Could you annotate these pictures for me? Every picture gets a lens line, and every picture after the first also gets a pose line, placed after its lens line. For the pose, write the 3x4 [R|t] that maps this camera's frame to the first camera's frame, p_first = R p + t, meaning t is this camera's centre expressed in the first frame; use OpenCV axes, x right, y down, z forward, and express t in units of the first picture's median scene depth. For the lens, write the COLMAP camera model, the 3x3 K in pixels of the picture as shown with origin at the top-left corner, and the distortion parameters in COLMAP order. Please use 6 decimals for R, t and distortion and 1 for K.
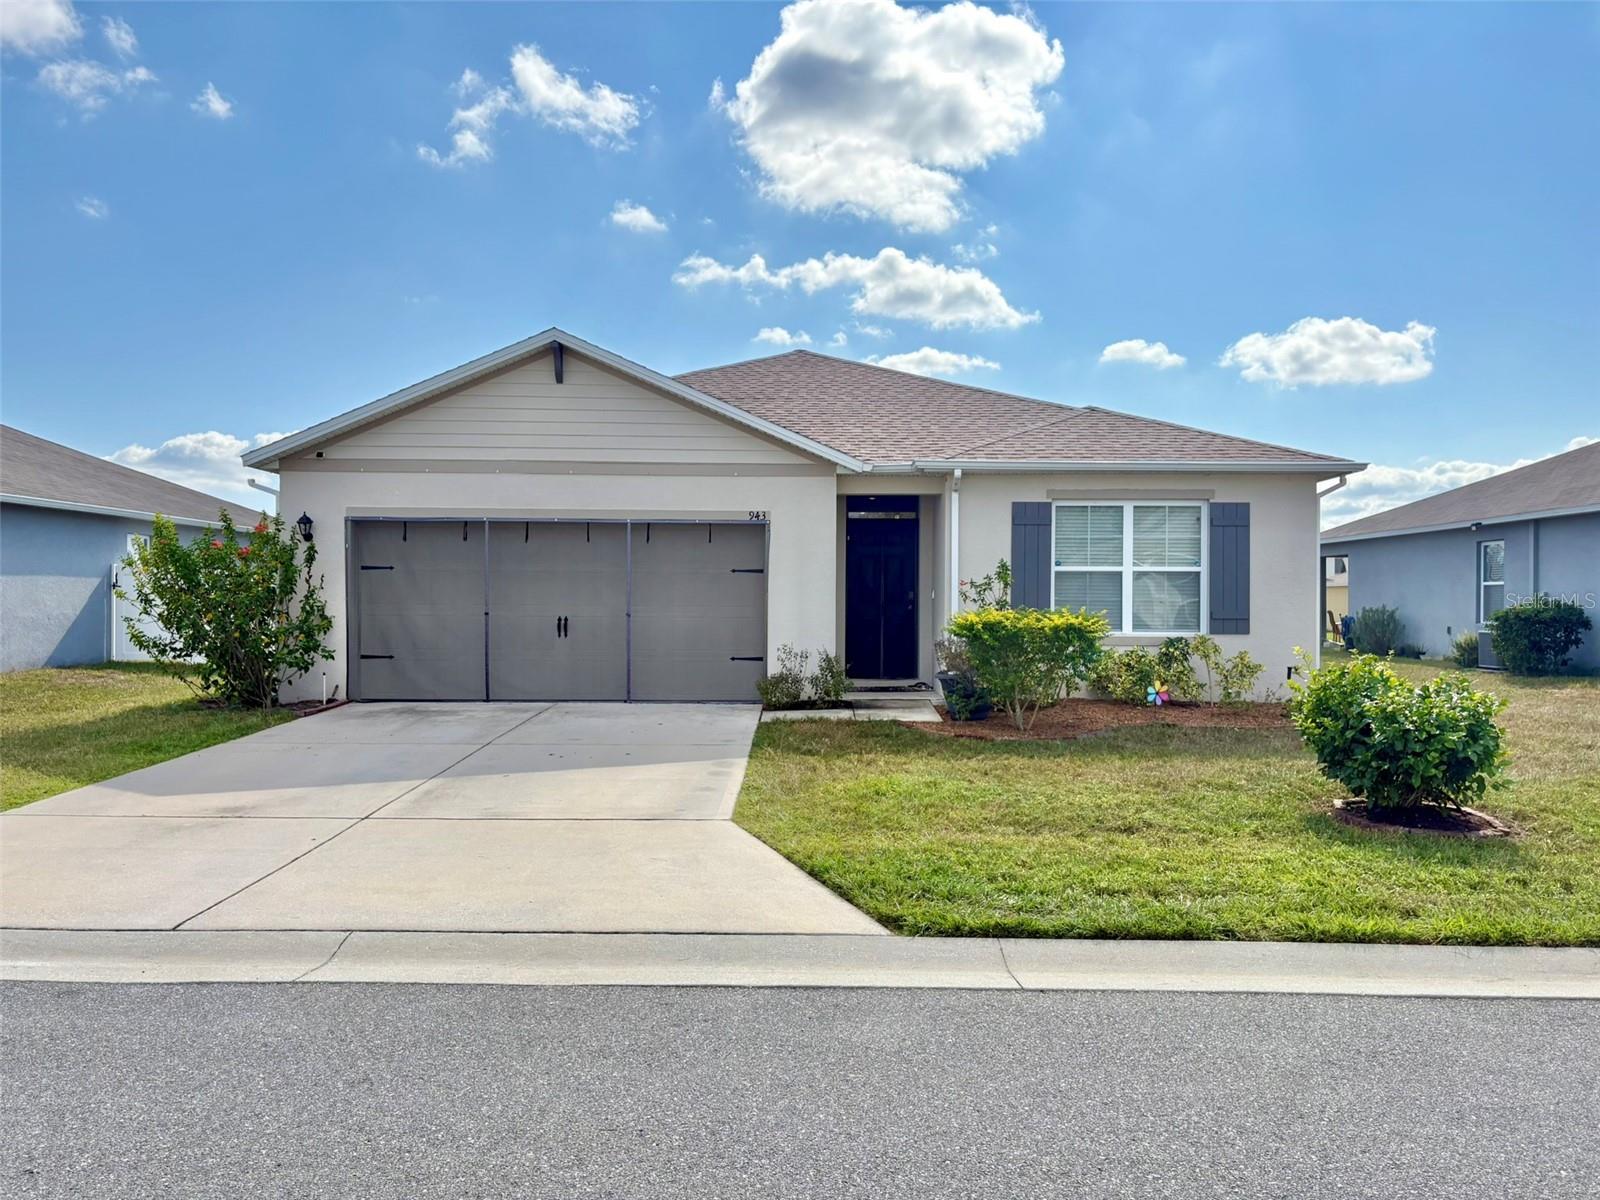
lens RADIAL K [[1211.9, 0, 801.6], [0, 1211.9, 606.2], [0, 0, 1]] dist [0.082877, -0.005028]
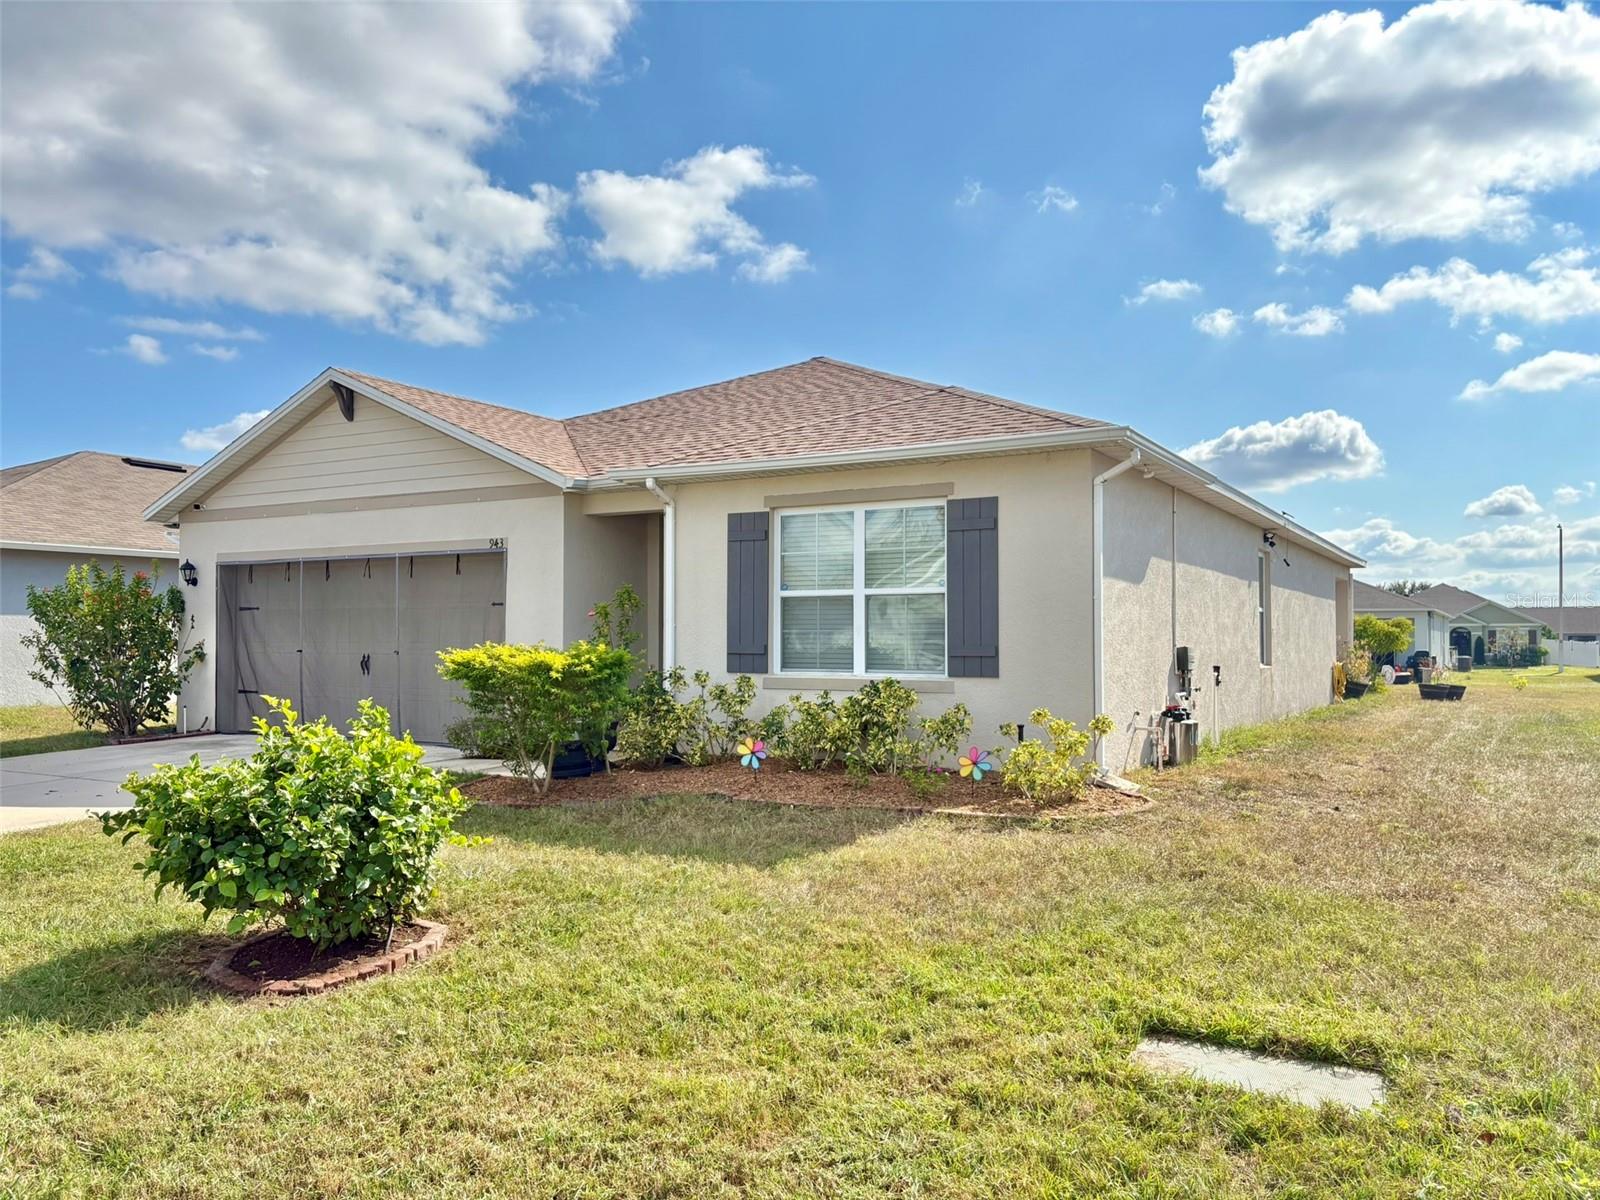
lens RADIAL K [[1211.9, 0, 803.3], [0, 1211.9, 597.2], [0, 0, 1]] dist [0.082877, -0.005028]
pose [[0.852478, -0.022123, -0.522295, 0.642213], [0.001730, 0.999218, -0.039500, 0.002620], [0.522760, 0.032769, 0.851850, 0.337346]]
